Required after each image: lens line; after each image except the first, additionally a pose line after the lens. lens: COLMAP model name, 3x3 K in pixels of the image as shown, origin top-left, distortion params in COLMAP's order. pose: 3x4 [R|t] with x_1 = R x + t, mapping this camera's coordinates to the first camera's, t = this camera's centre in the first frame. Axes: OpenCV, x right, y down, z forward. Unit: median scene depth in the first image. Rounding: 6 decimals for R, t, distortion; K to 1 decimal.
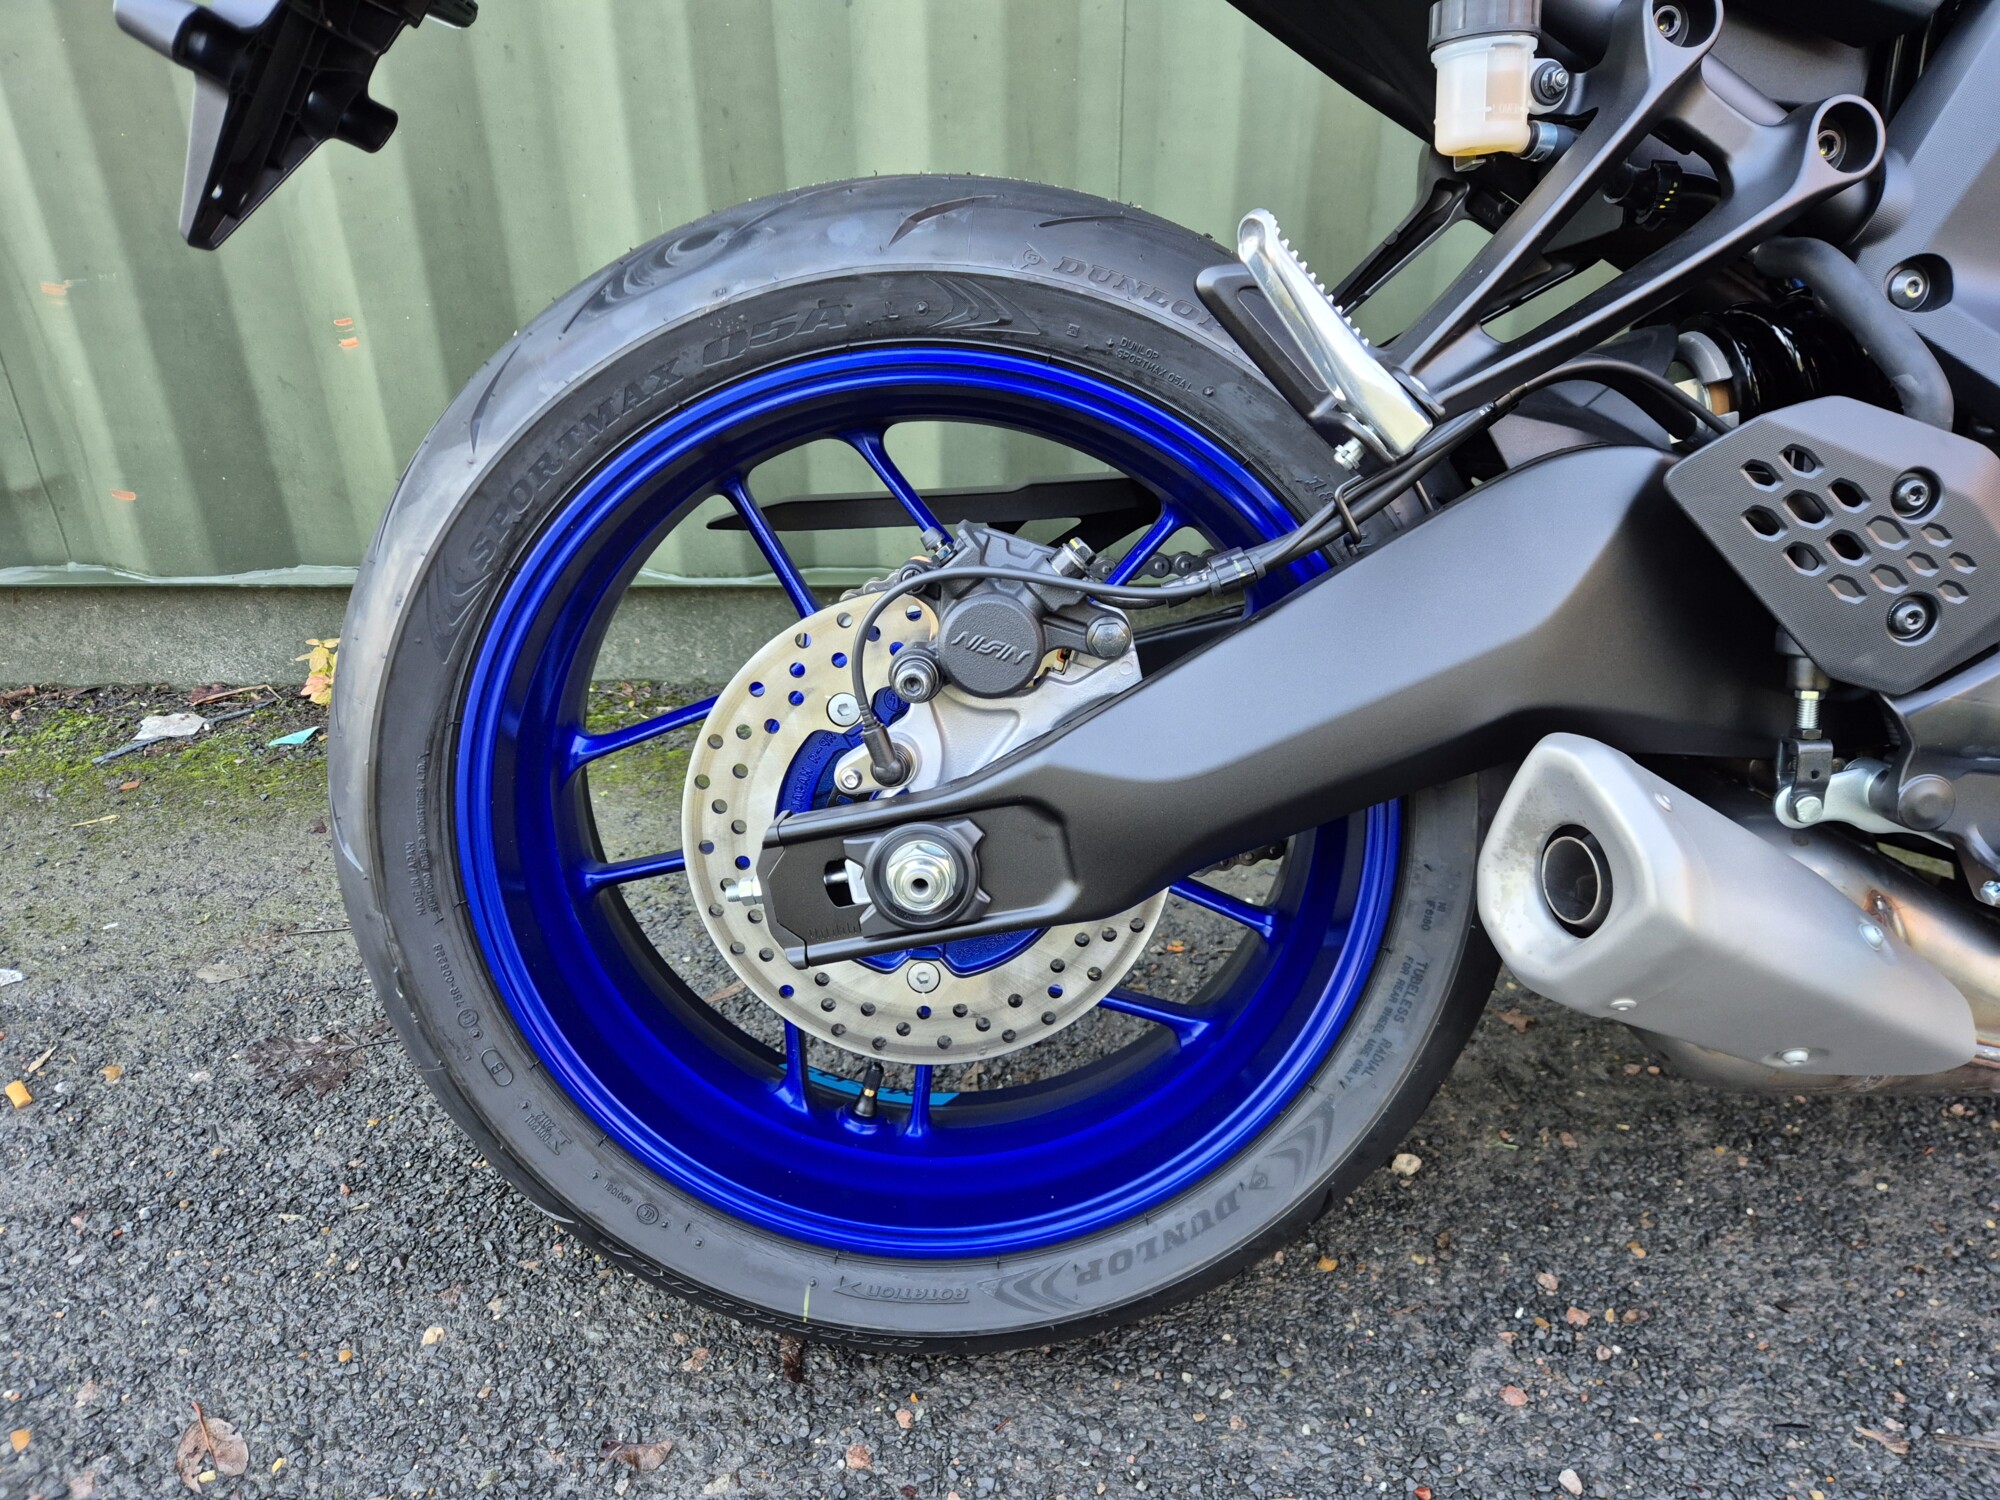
lens RADIAL K [[1348.1, 0, 1000.7], [0, 1348.1, 743.3], [0, 0, 1]] dist [0.080391, -0.071231]
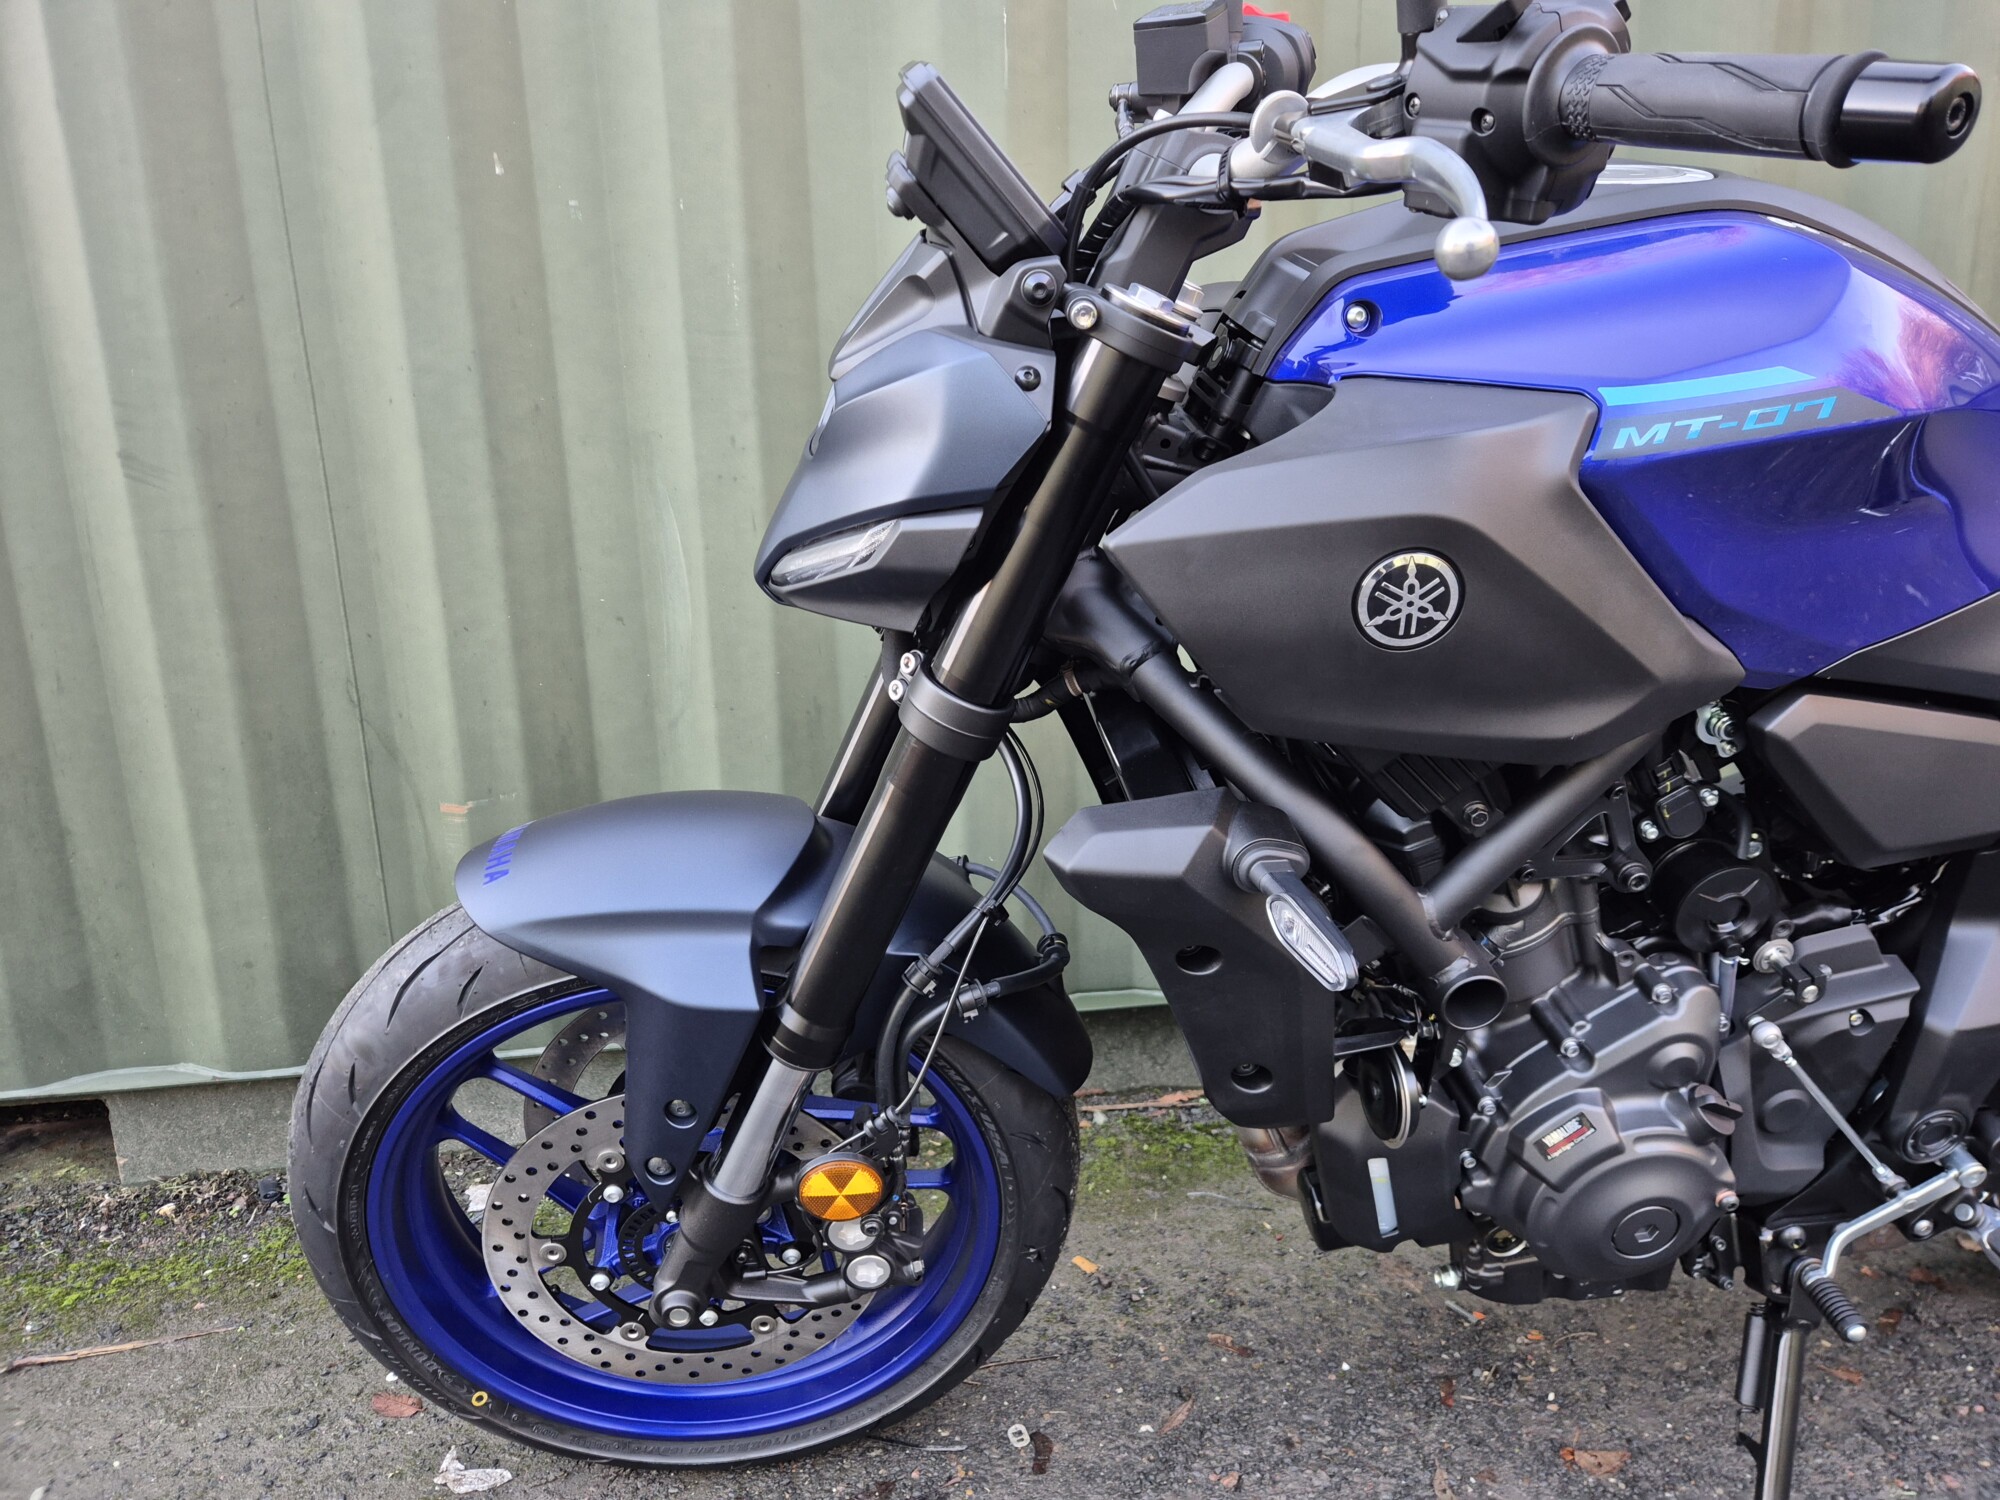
lens RADIAL K [[1348.1, 0, 998.9], [0, 1348.1, 730.8], [0, 0, 1]] dist [0.080391, -0.071231]
pose [[0.991748, -0.048461, 0.118686, -0.661494], [0.076070, 0.967653, -0.240543, -0.150696], [-0.103190, 0.247586, 0.963355, -0.295801]]
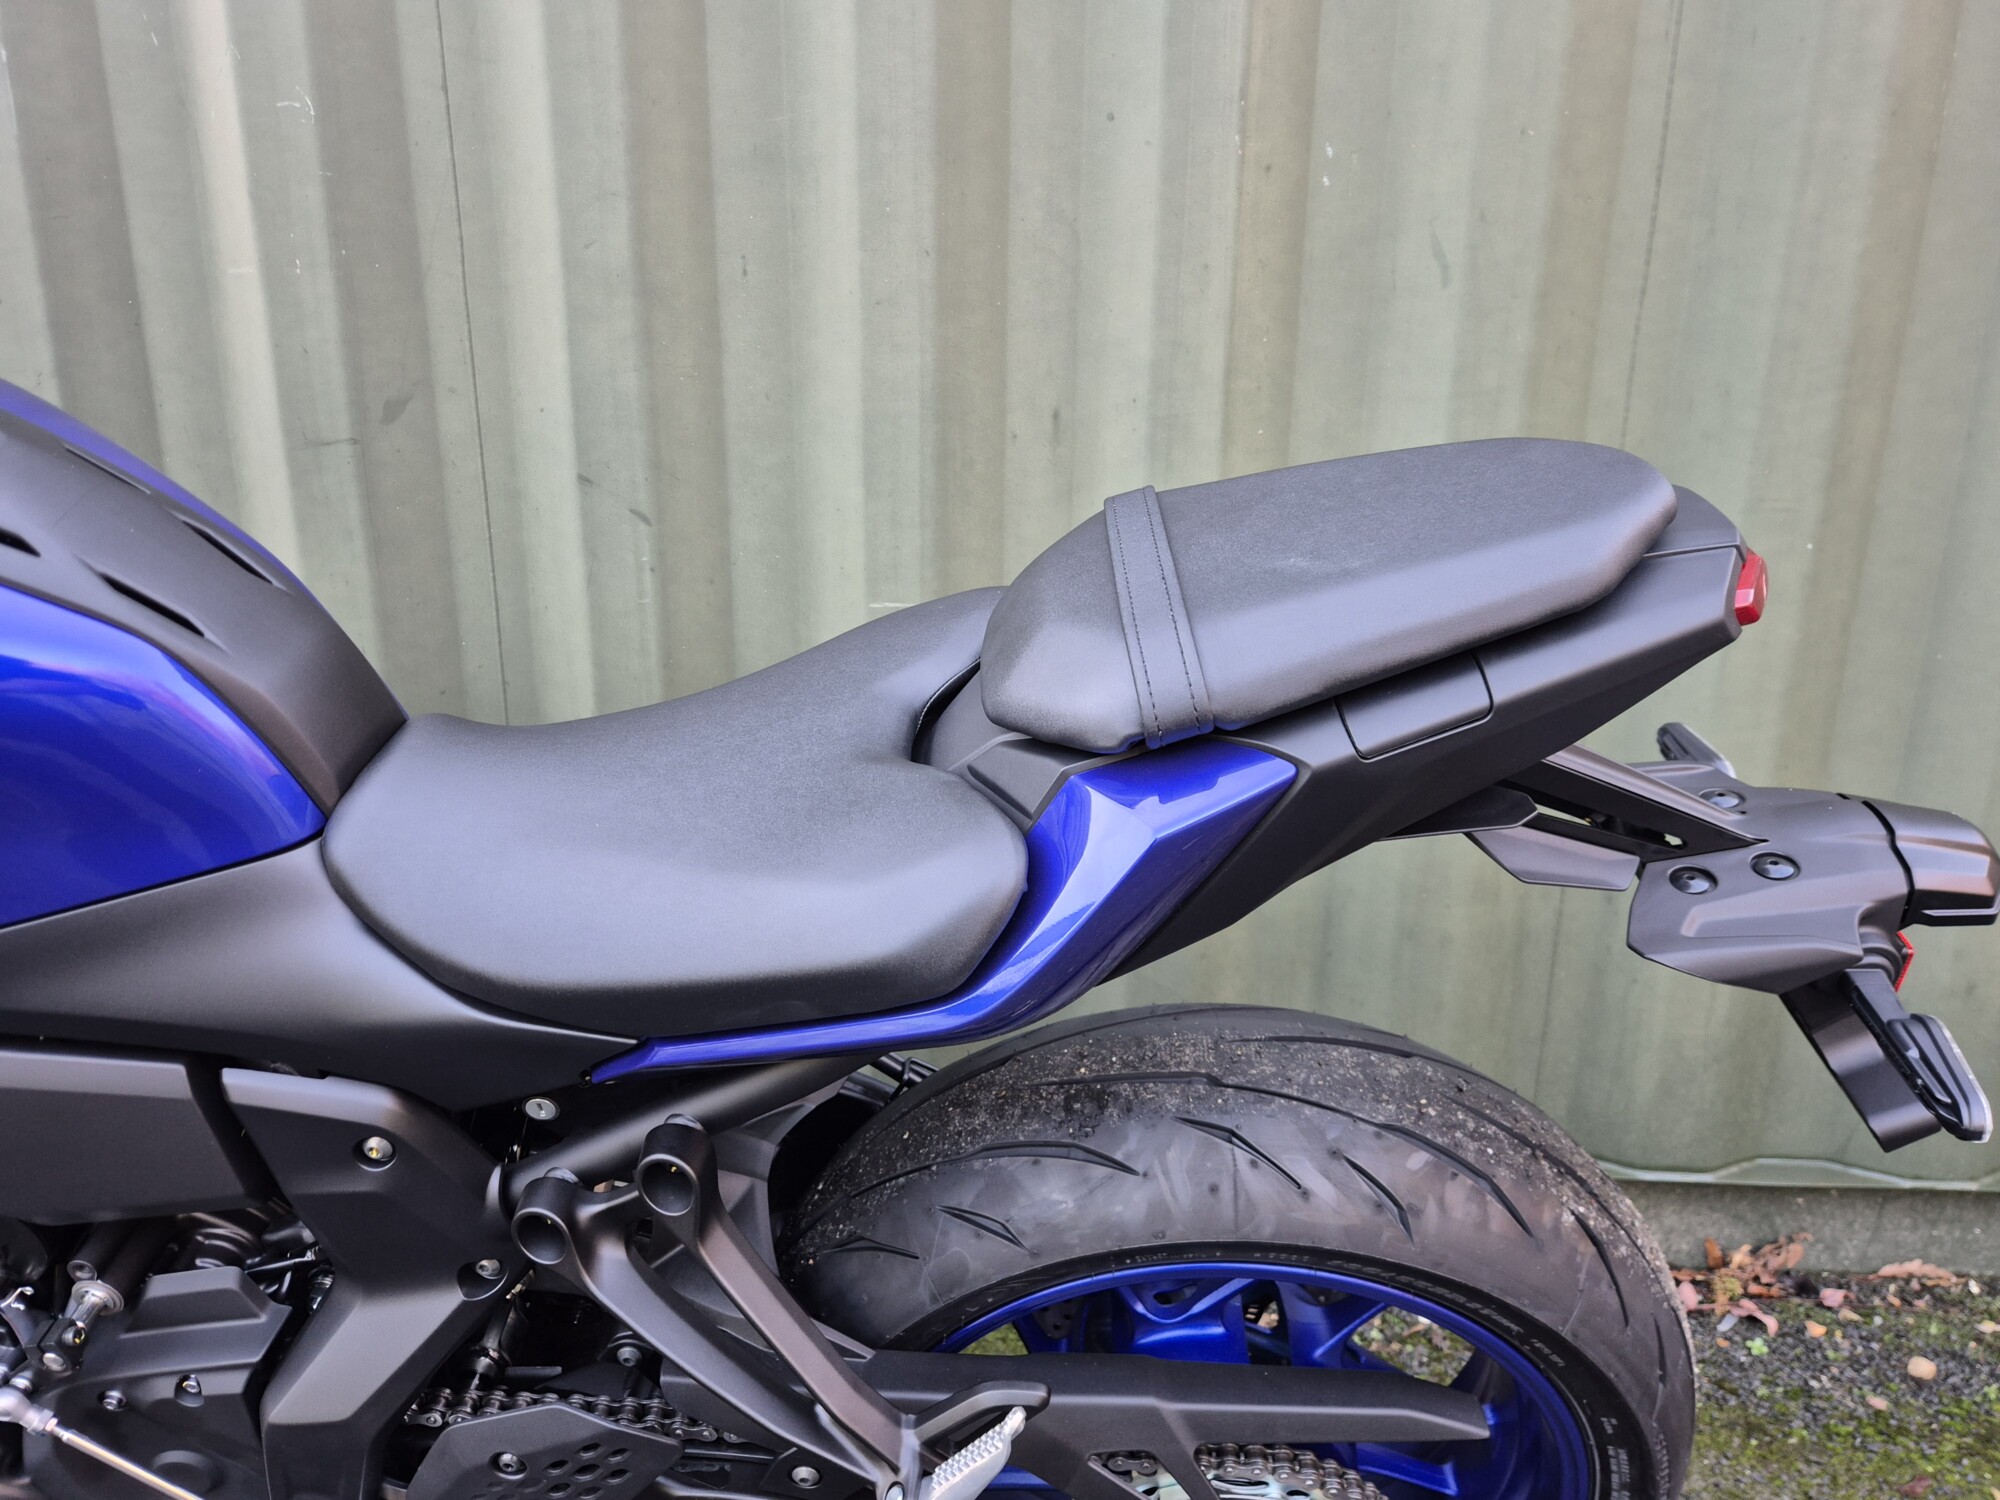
lens RADIAL K [[1348.1, 0, 996.1], [0, 1348.1, 745.0], [0, 0, 1]] dist [0.080391, -0.071231]
pose [[0.999394, 0.024474, -0.024758, 0.902975], [-0.029130, 0.977309, -0.209807, -0.410996], [0.019062, 0.210401, 0.977429, -0.170524]]
